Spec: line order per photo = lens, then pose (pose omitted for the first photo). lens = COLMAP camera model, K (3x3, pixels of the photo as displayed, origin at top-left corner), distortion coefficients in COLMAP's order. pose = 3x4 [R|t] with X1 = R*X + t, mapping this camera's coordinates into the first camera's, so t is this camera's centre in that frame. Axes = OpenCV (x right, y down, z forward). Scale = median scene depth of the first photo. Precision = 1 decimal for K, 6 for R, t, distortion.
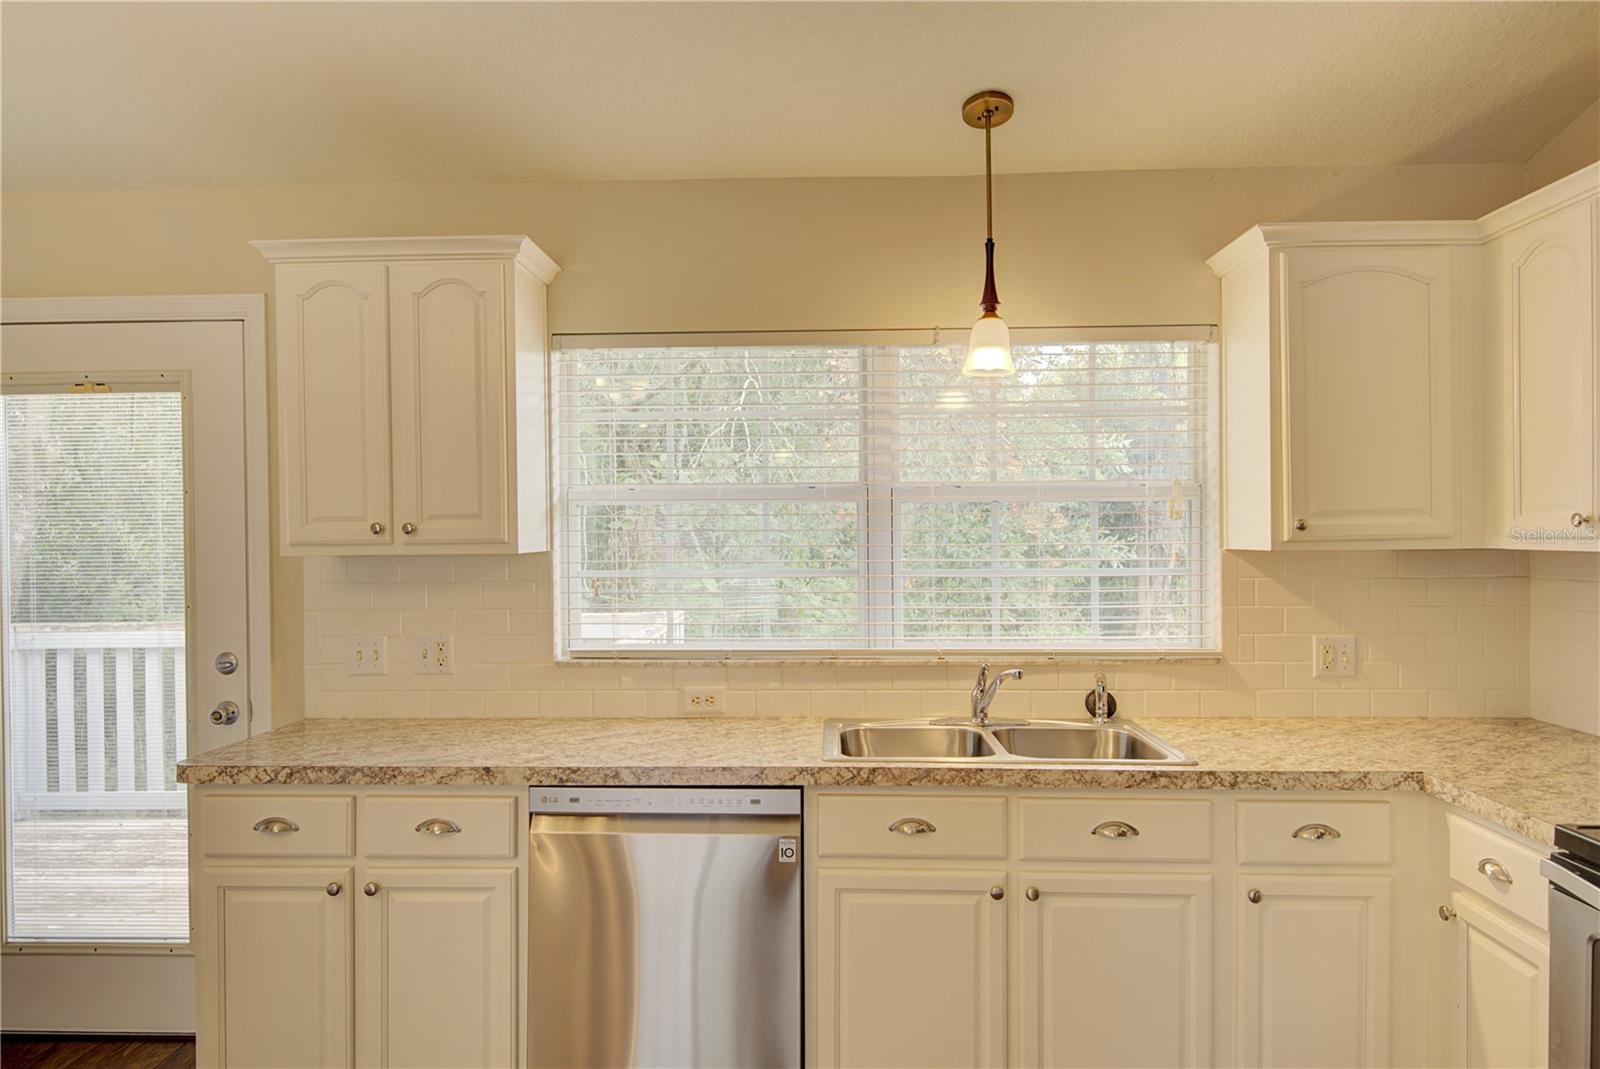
lens RADIAL K [[1077.6, 0, 797.5], [0, 1077.6, 538.7], [0, 0, 1]] dist [0.010694, 0.003882]
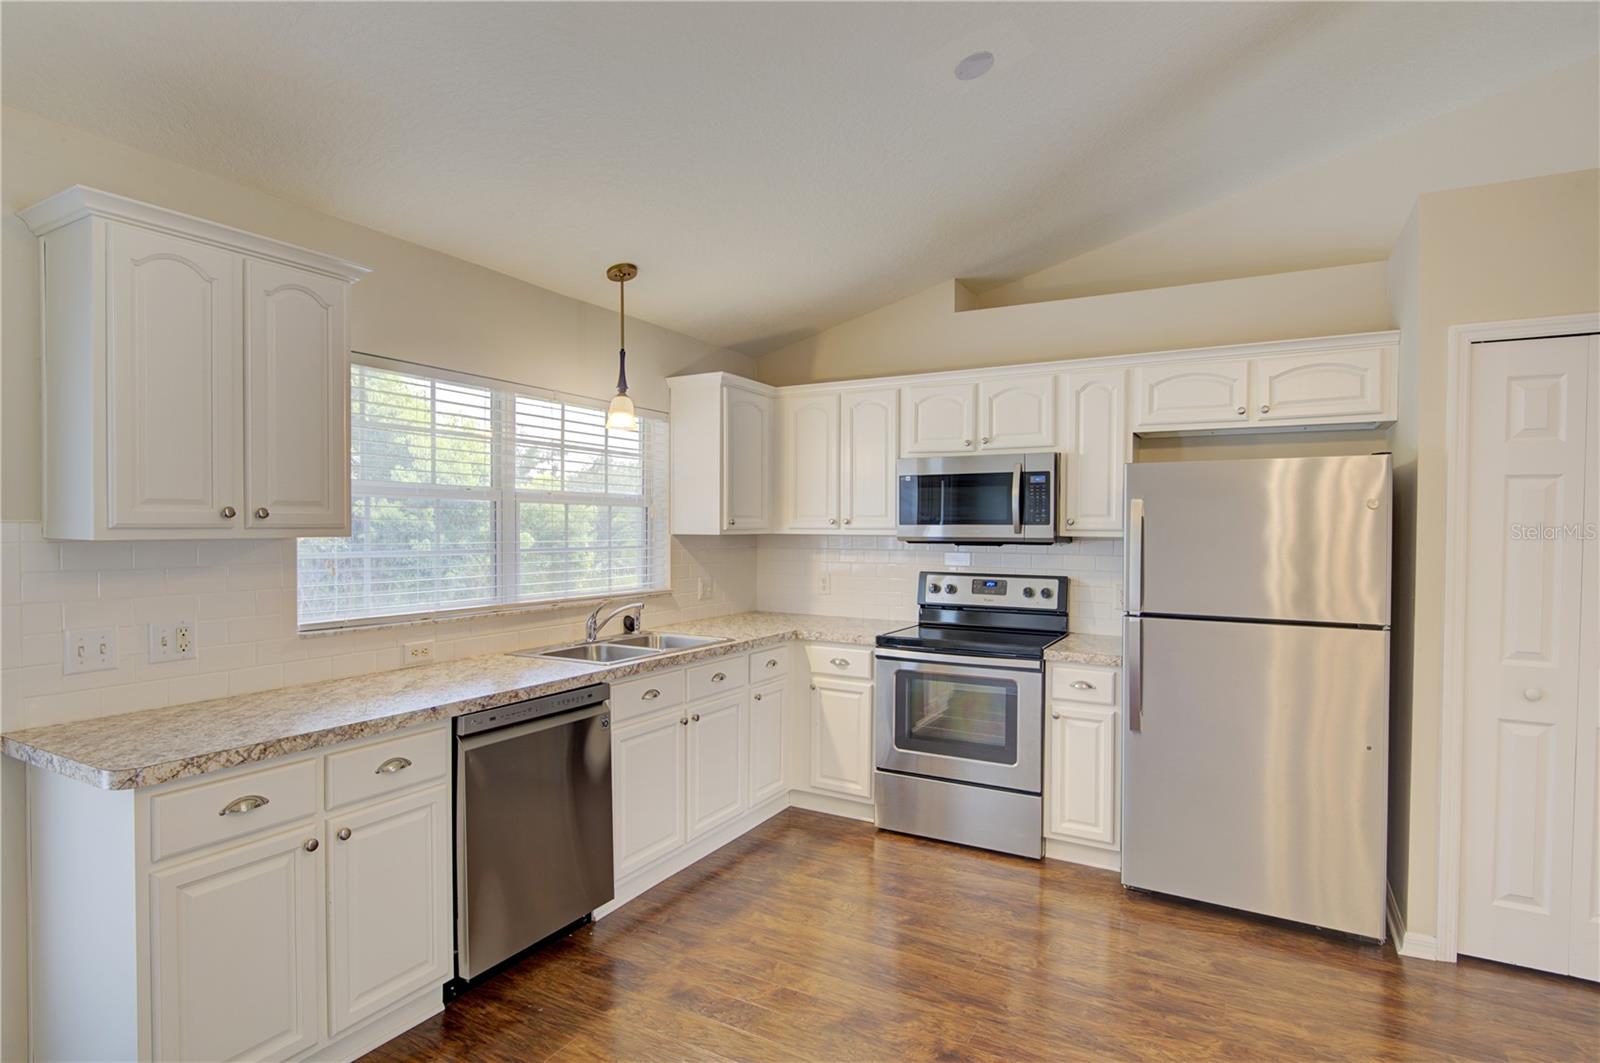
lens RADIAL K [[845.4, 0, 799.9], [0, 845.4, 532.7], [0, 0, 1]] dist [-0.005895, -0.001454]
pose [[0.443865, 0.002650, 0.896090, -0.959974], [-0.000496, 0.999996, -0.002711, 0.012470], [-0.896093, 0.000759, 0.443865, 0.183813]]
